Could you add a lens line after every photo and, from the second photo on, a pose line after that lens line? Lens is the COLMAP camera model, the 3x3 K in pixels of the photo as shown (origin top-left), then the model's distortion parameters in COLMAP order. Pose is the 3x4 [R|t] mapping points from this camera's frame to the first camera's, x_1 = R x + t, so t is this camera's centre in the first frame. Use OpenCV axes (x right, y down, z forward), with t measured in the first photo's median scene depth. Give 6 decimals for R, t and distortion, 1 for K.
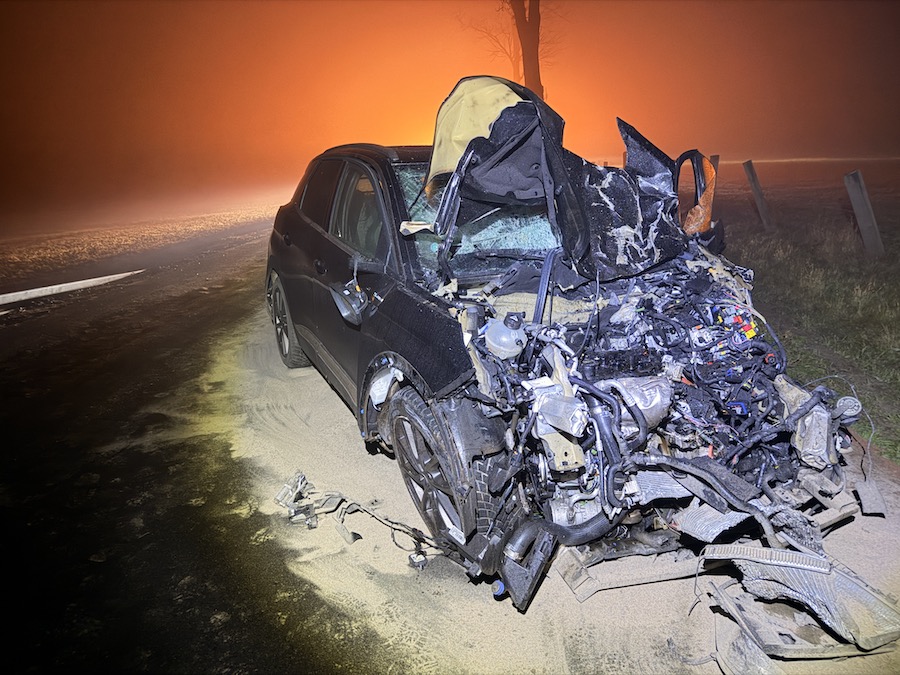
lens RADIAL K [[633.1, 0, 441.3], [0, 633.1, 337.6], [0, 0, 1]] dist [0.002956, -0.004378]
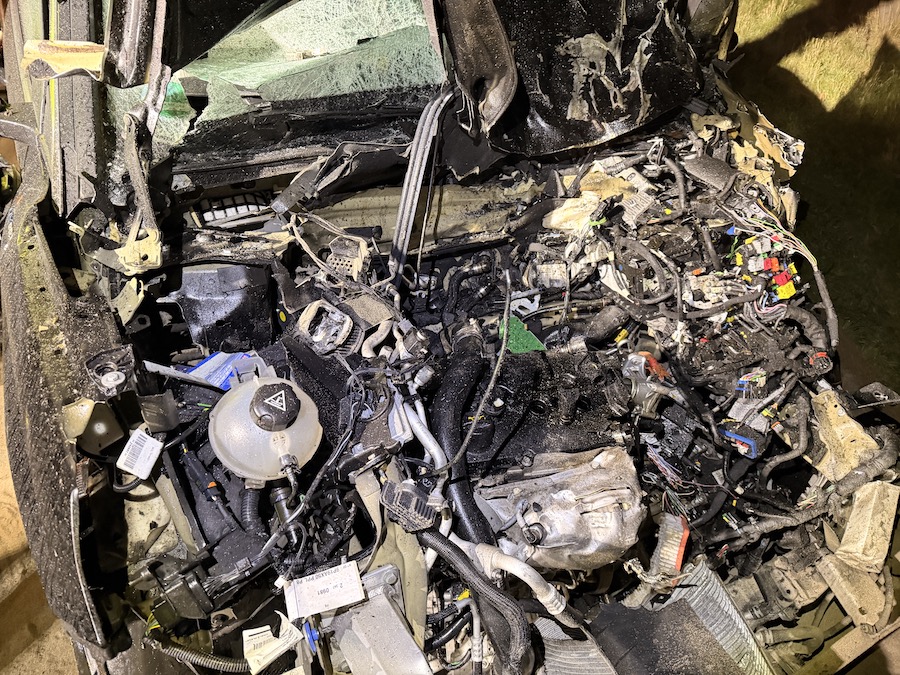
lens RADIAL K [[622.8, 0, 449.8], [0, 622.8, 329.3], [0, 0, 1]] dist [0.010807, -0.000865]
pose [[0.993094, 0.004714, 0.117225, 0.123701], [-0.051429, 0.915561, 0.398878, -0.161533], [-0.105446, -0.402152, 0.909480, 0.480785]]
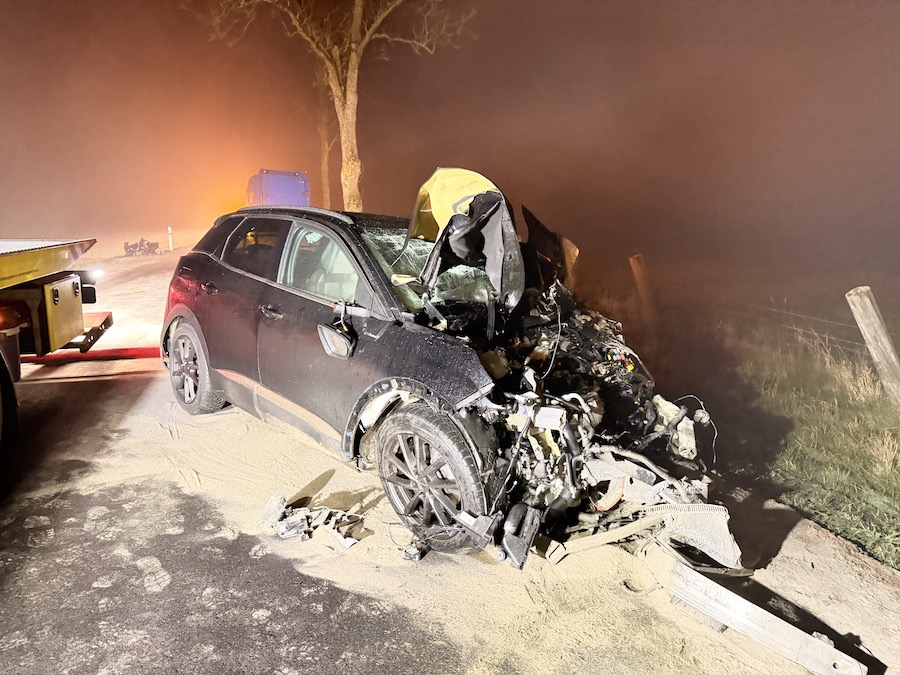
lens RADIAL K [[623.9, 0, 449.9], [0, 623.9, 331.5], [0, 0, 1]] dist [0.030400, -0.003514]
pose [[0.951257, 0.018910, 0.307819, -0.272946], [0.014603, 0.994237, -0.106207, 0.048722], [-0.308053, 0.105525, 0.945499, -0.148253]]
